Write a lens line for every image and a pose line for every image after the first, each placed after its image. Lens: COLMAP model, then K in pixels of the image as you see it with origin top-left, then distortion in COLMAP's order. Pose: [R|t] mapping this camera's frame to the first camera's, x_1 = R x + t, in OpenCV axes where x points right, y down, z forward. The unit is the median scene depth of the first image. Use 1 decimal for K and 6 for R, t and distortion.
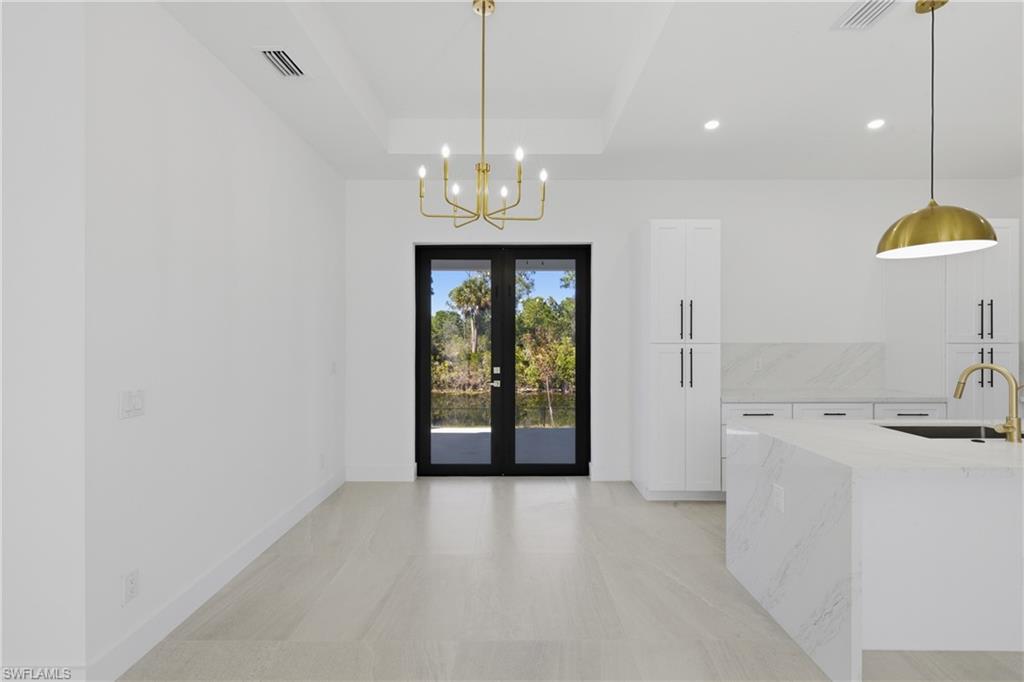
lens RADIAL K [[431.5, 0, 508.7], [0, 431.5, 338.6], [0, 0, 1]] dist [-0.001068, 0.001279]
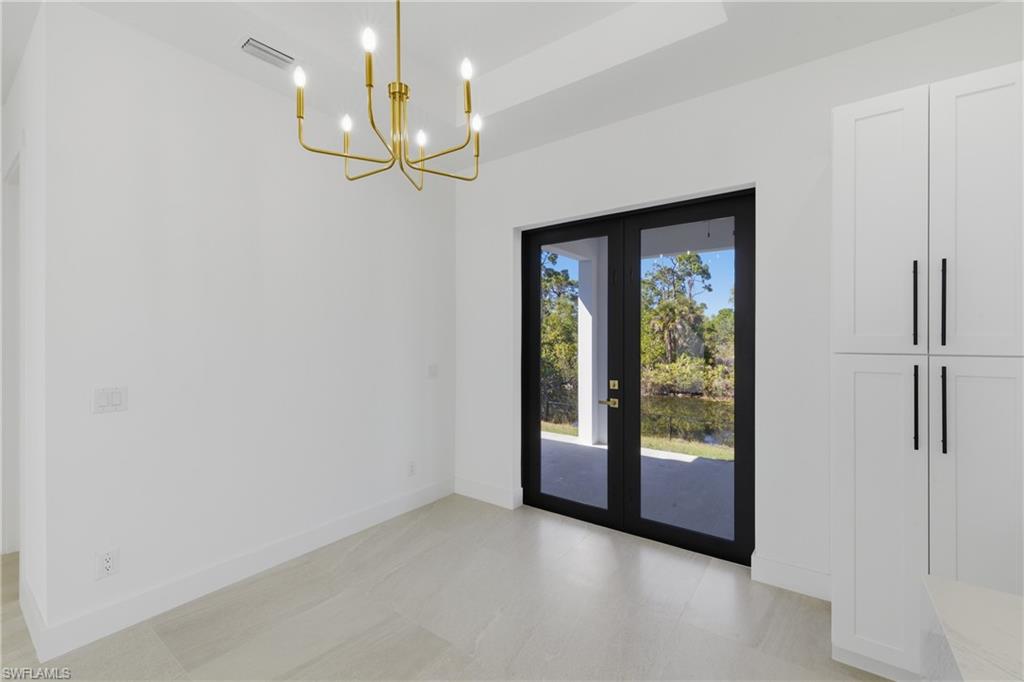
lens RADIAL K [[431.5, 0, 506.6], [0, 431.5, 337.9], [0, 0, 1]] dist [-0.001068, 0.001279]
pose [[0.808869, 0.001243, -0.587987, 0.256386], [-0.003604, 0.999989, -0.002844, -0.003334], [0.587977, 0.004420, 0.808865, 0.296905]]
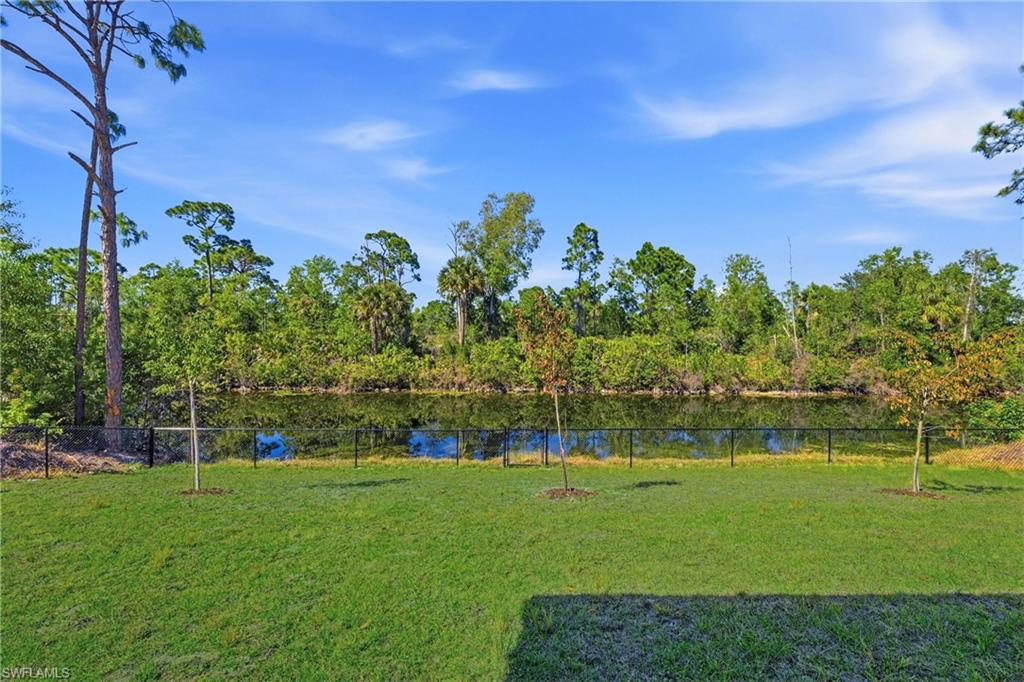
lens RADIAL K [[431.5, 0, 506.5], [0, 431.5, 338.2], [0, 0, 1]] dist [-0.001068, 0.001279]
pose [[0.999985, 0.002111, 0.005065, 0.067276], [-0.002175, 0.999919, 0.012572, 0.100227], [-0.005039, -0.012583, 0.999908, 1.936773]]
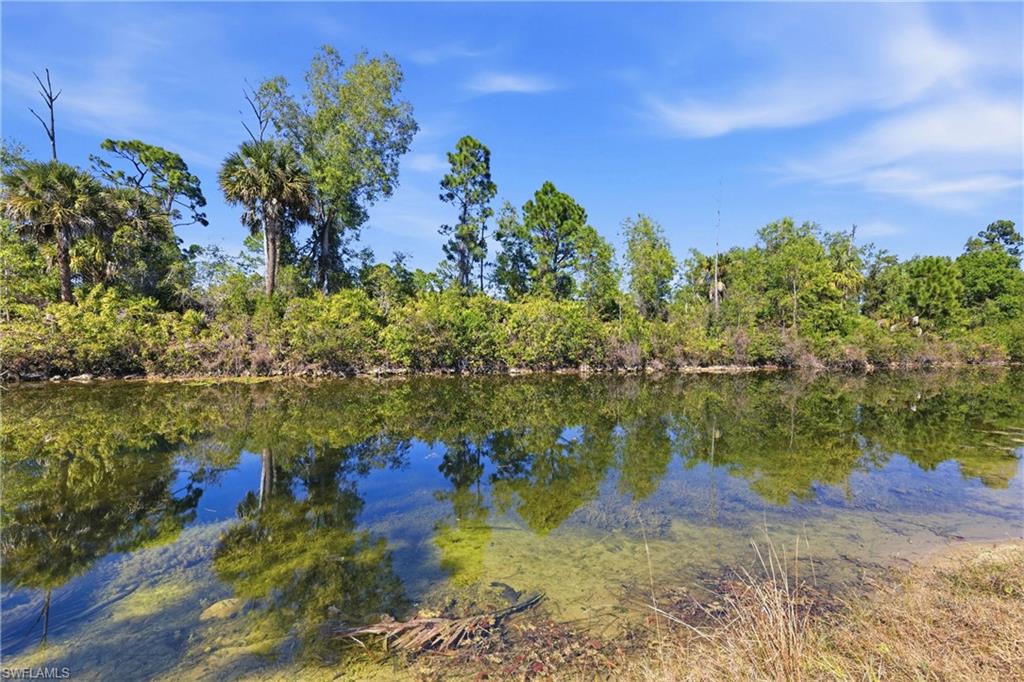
lens RADIAL K [[431.5, 0, 515.7], [0, 431.5, 338.4], [0, 0, 1]] dist [-0.001068, 0.001279]
pose [[0.924149, 0.010930, 0.381875, -0.087691], [-0.013726, 0.999895, 0.004596, 0.887597], [-0.381785, -0.009489, 0.924202, 5.661146]]
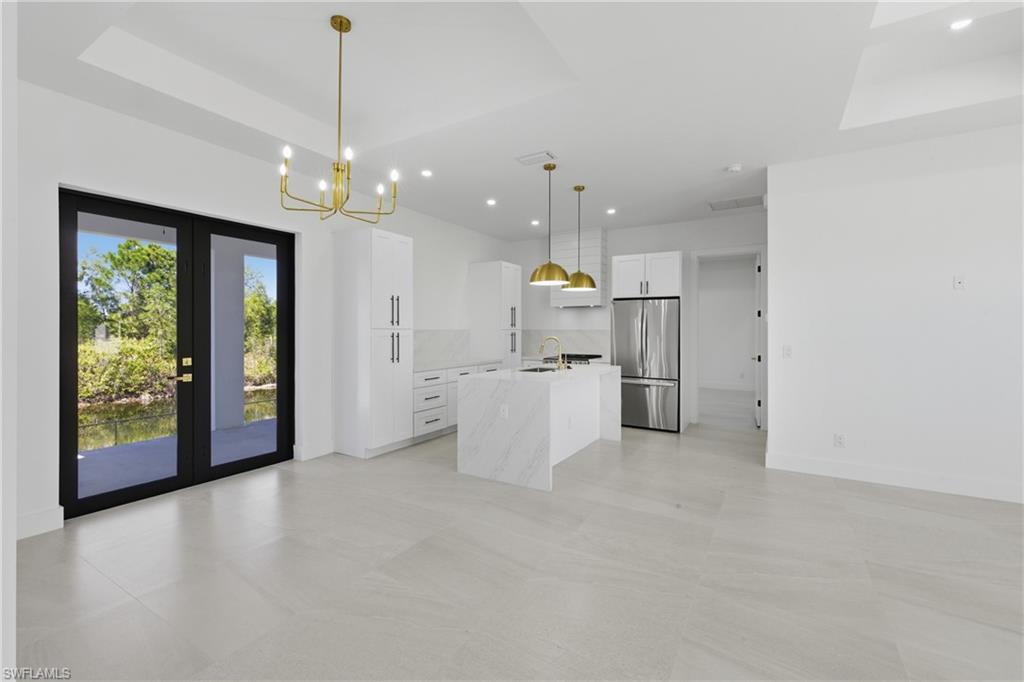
lens RADIAL K [[431.5, 0, 513.6], [0, 431.5, 334.7], [0, 0, 1]] dist [-0.001068, 0.001279]
pose [[0.512600, -0.005494, 0.858610, -0.422521], [0.001639, 0.999984, 0.005421, 0.017683], [-0.858626, -0.001372, 0.512601, 0.022926]]
